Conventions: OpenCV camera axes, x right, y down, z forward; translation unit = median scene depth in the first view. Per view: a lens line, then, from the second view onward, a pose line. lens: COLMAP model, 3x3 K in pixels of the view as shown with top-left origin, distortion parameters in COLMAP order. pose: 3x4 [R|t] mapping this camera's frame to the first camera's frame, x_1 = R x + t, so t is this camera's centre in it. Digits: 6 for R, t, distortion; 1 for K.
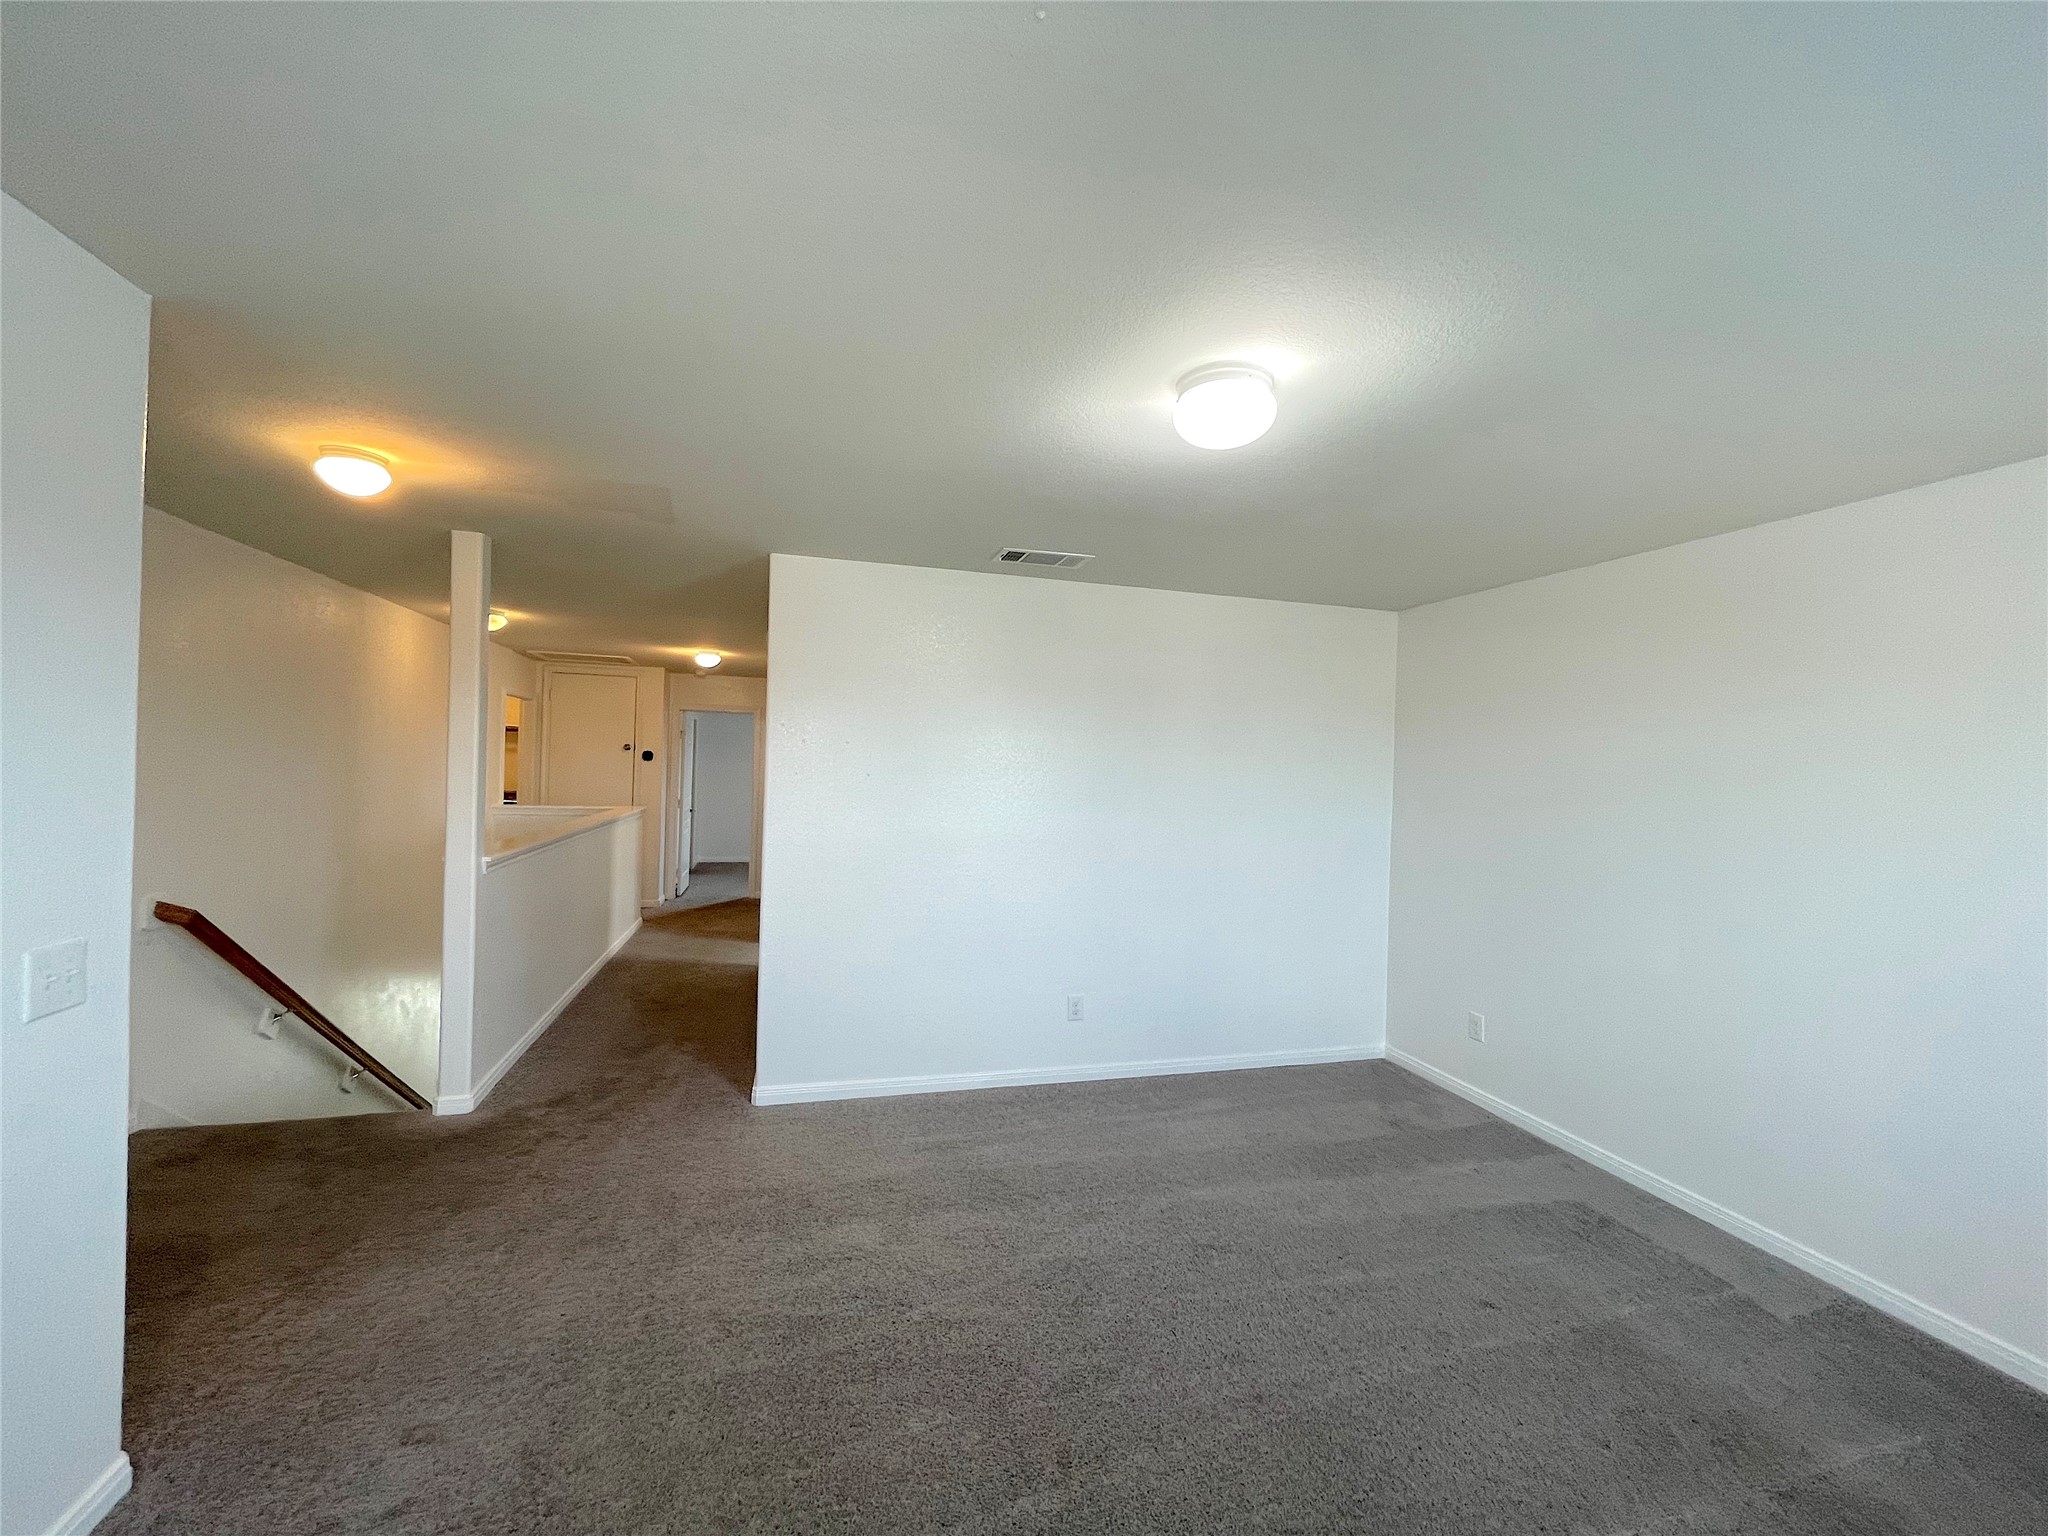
lens RADIAL K [[825.6, 0, 1021.7], [0, 825.6, 773.8], [0, 0, 1]] dist [-0.002508, 0.000634]
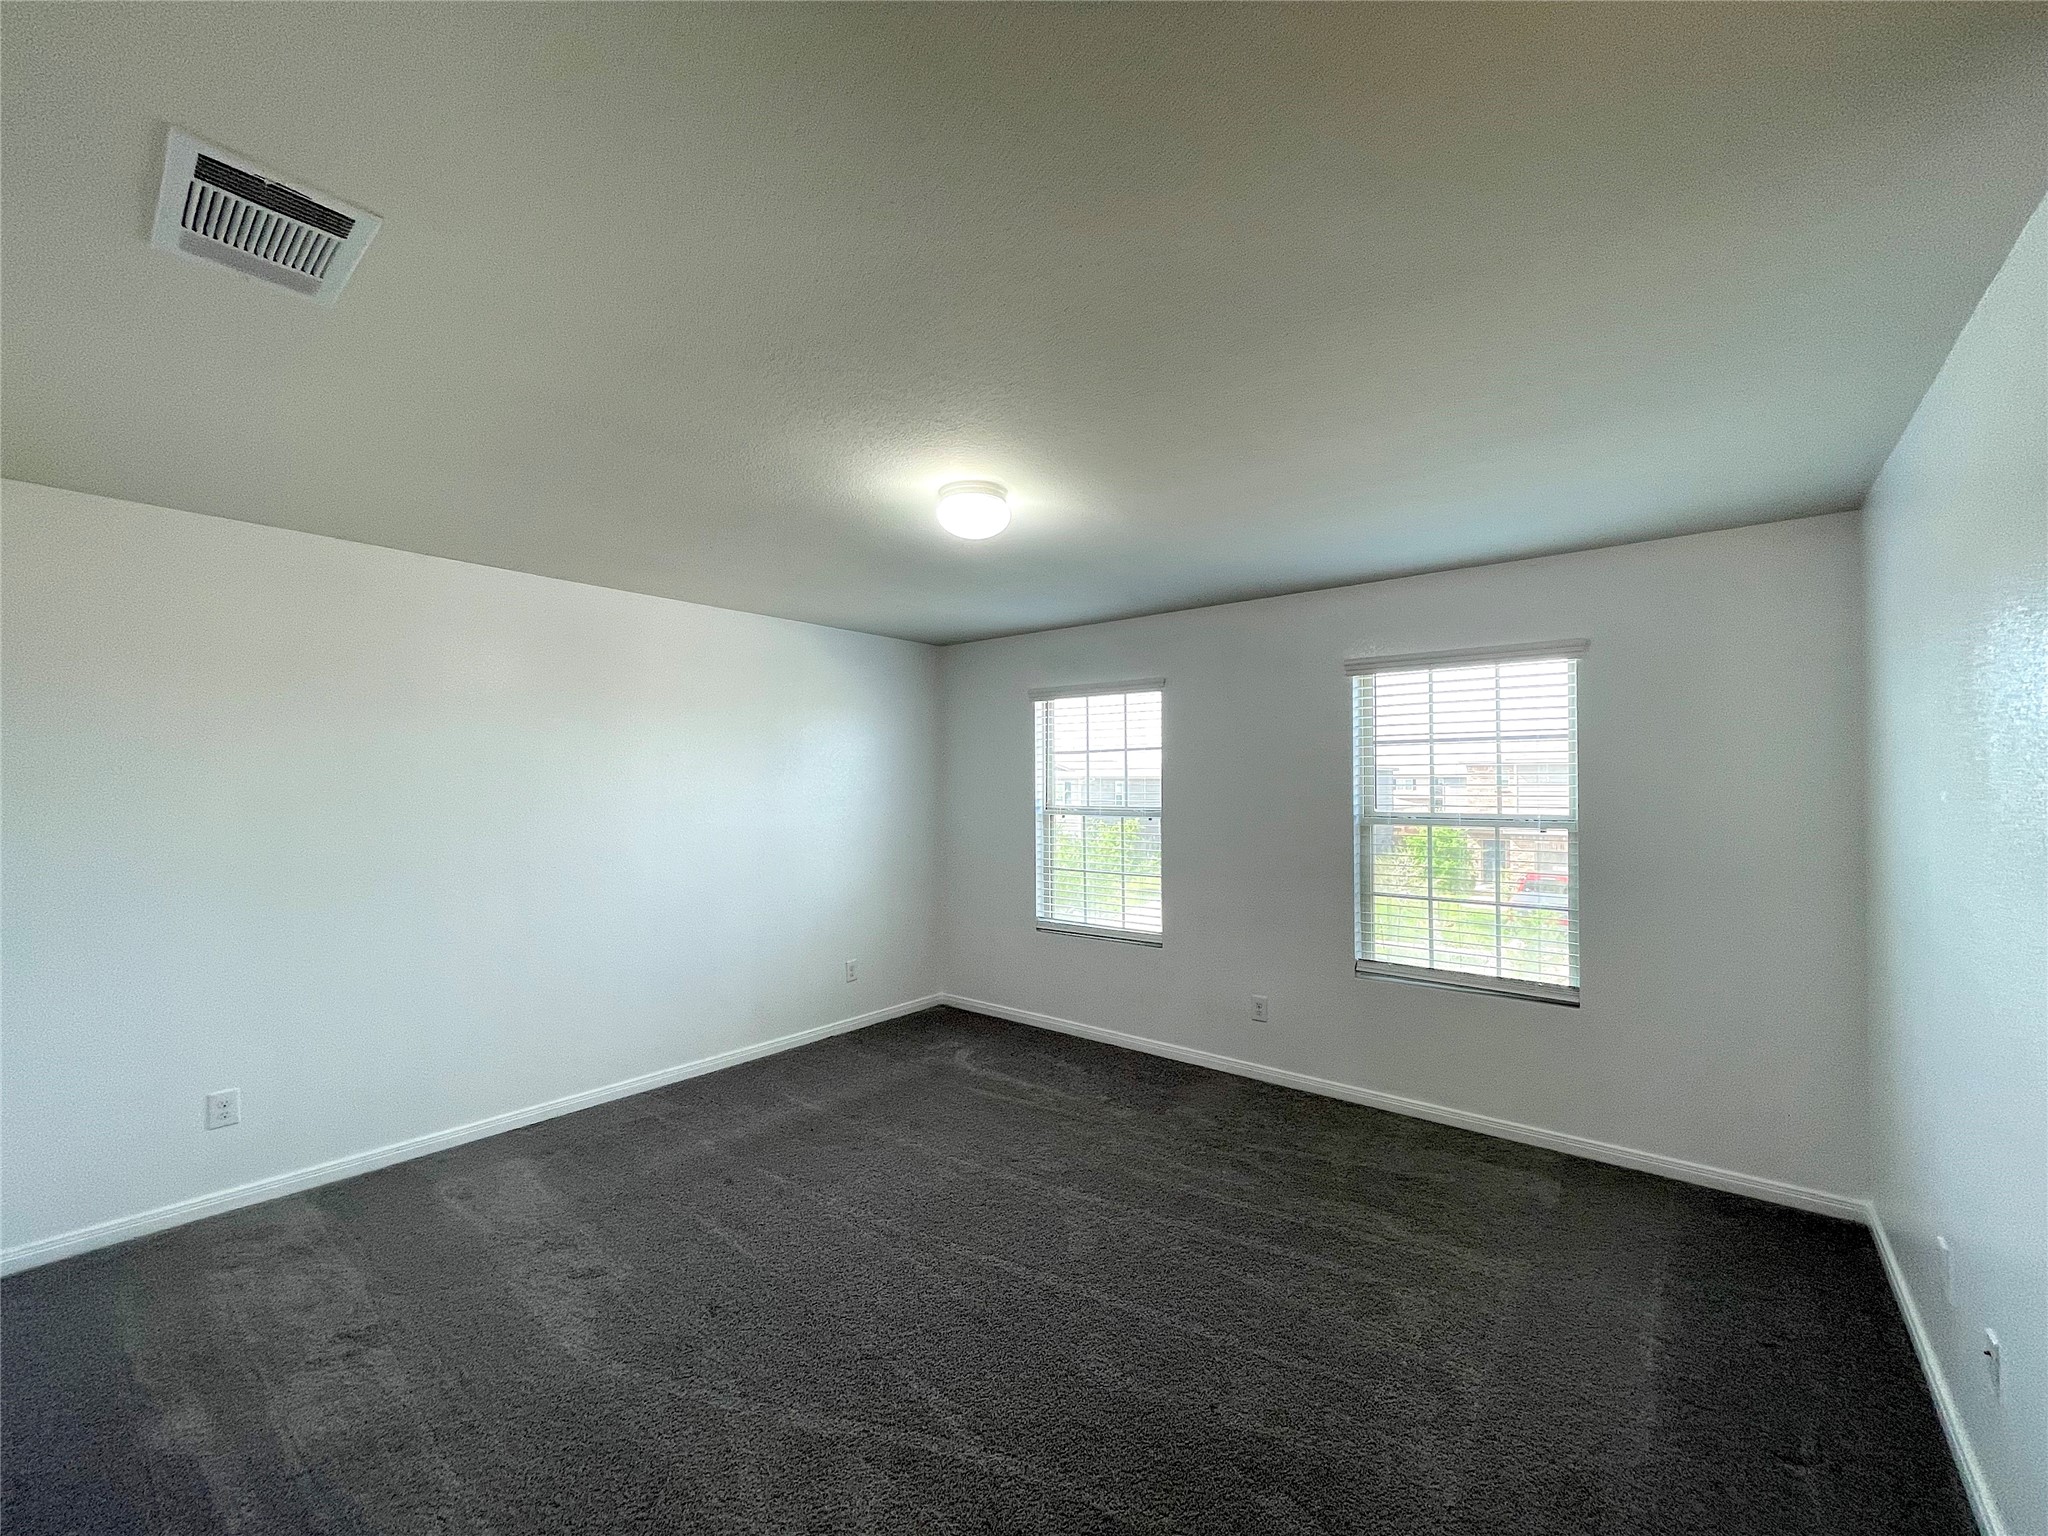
lens RADIAL K [[825.6, 0, 1021.7], [0, 825.6, 773.8], [0, 0, 1]] dist [-0.002508, 0.000634]
pose [[-0.573176, -0.017509, 0.819245, -0.508544], [-0.009741, 0.999847, 0.014554, -0.011628], [-0.819374, 0.000362, -0.573259, 0.933140]]
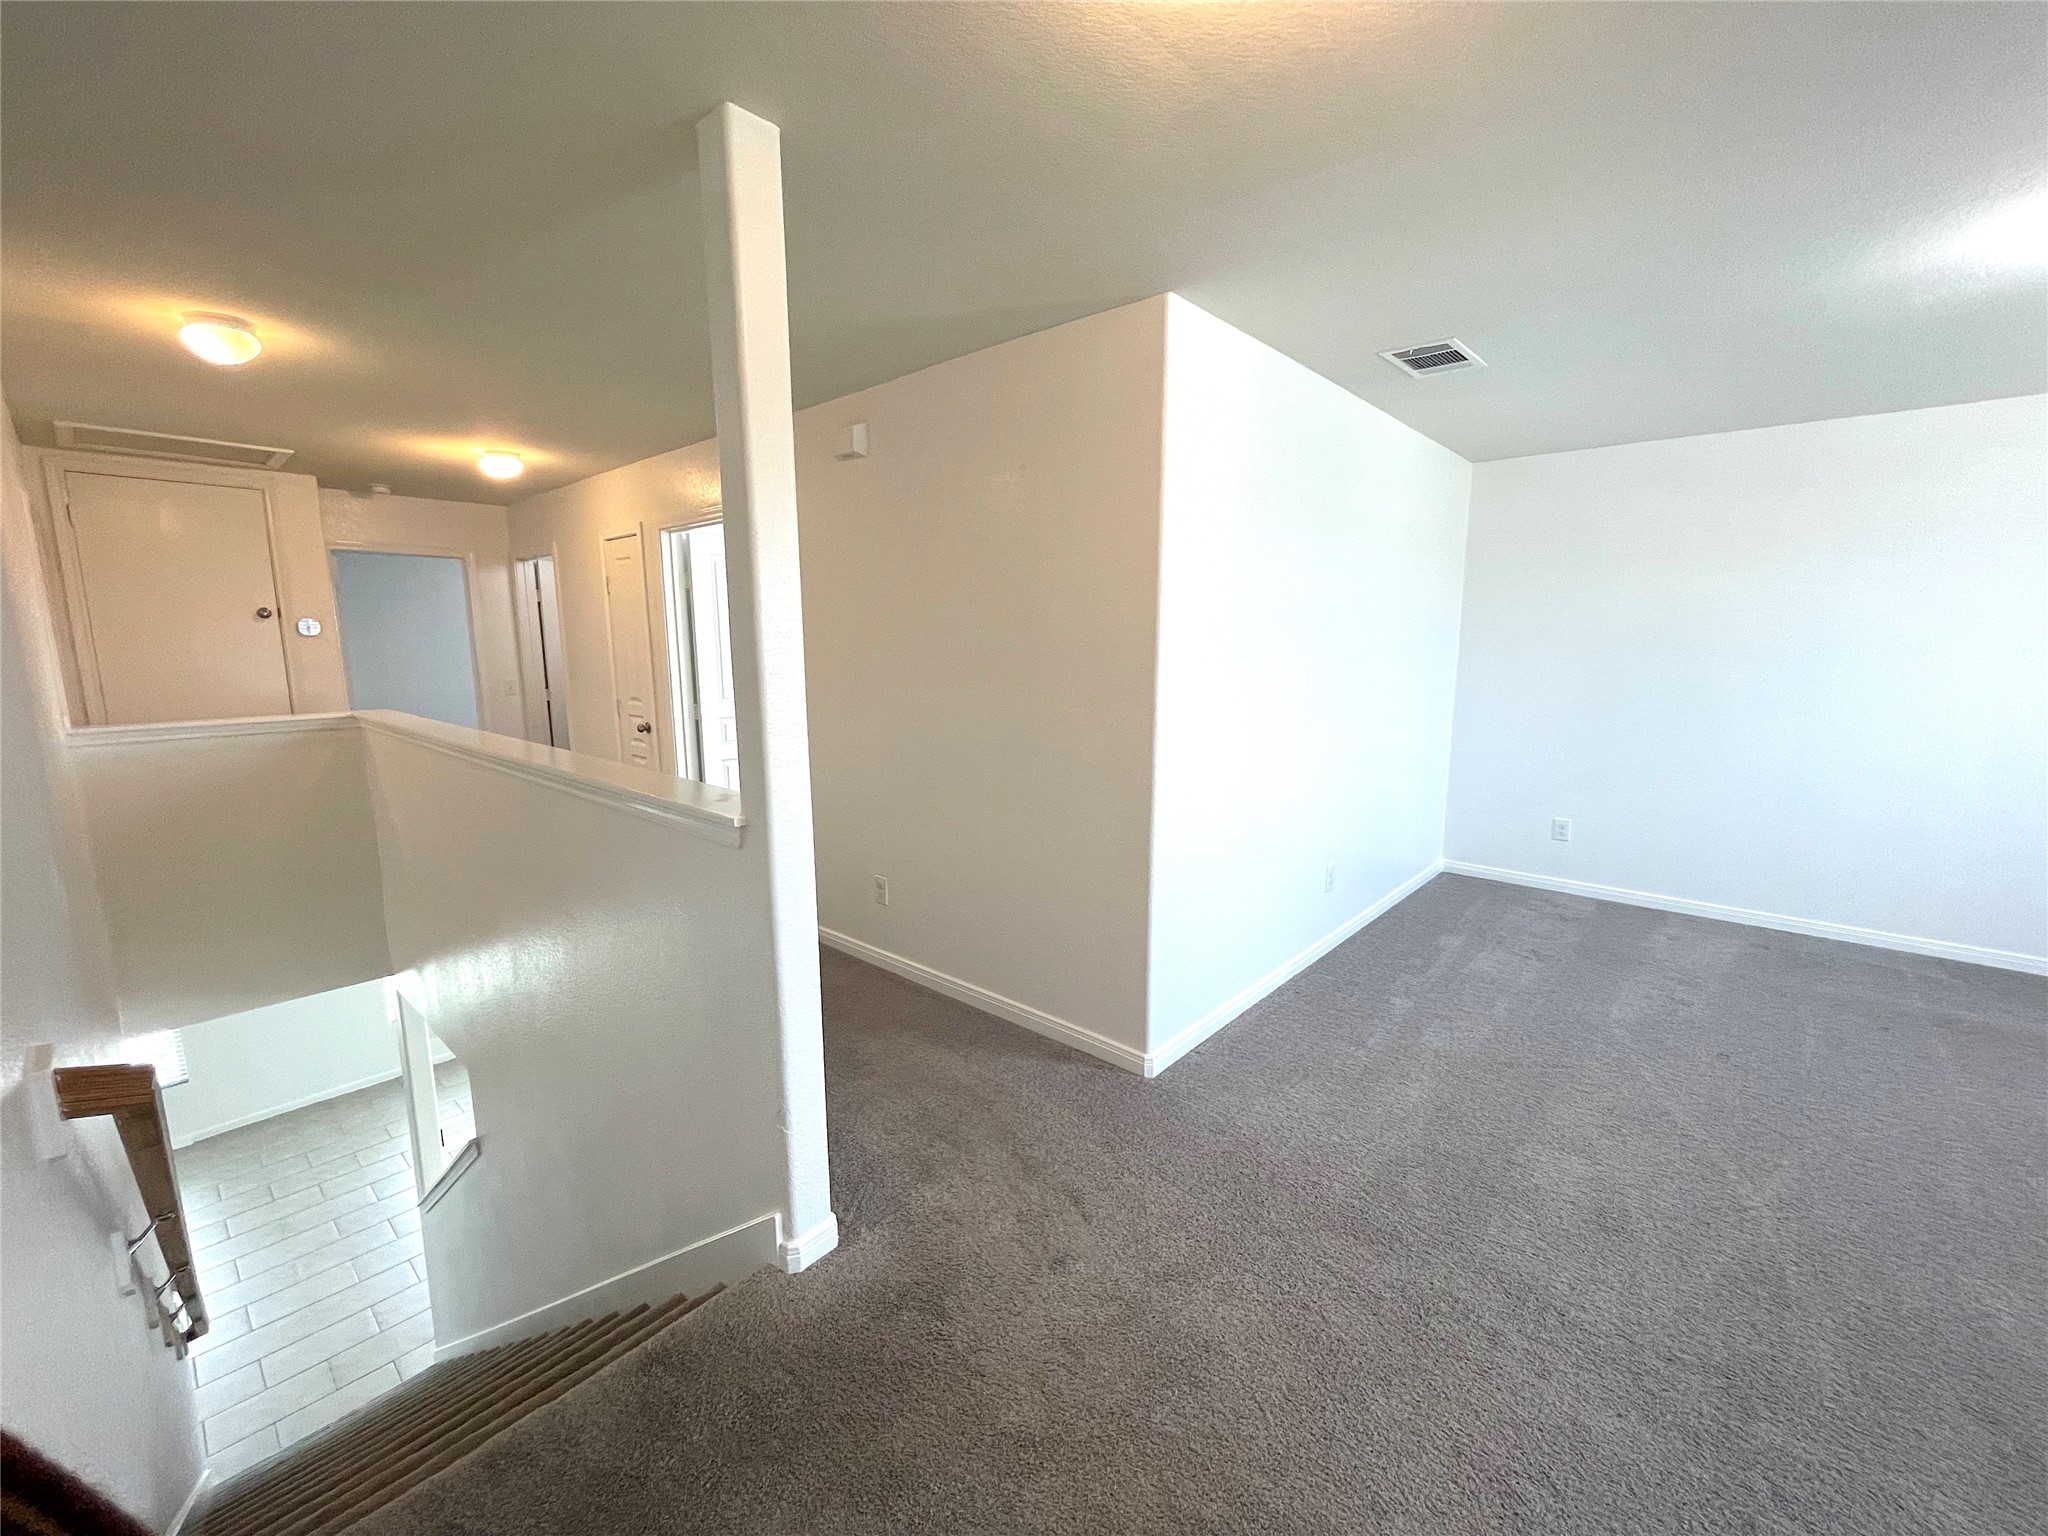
lens RADIAL K [[825.6, 0, 1021.7], [0, 825.6, 773.8], [0, 0, 1]] dist [-0.002508, 0.000634]
pose [[0.841865, -0.121664, 0.525796, -0.813915], [0.033243, 0.984098, 0.174485, -0.009629], [-0.538663, -0.129414, 0.832523, 0.484149]]
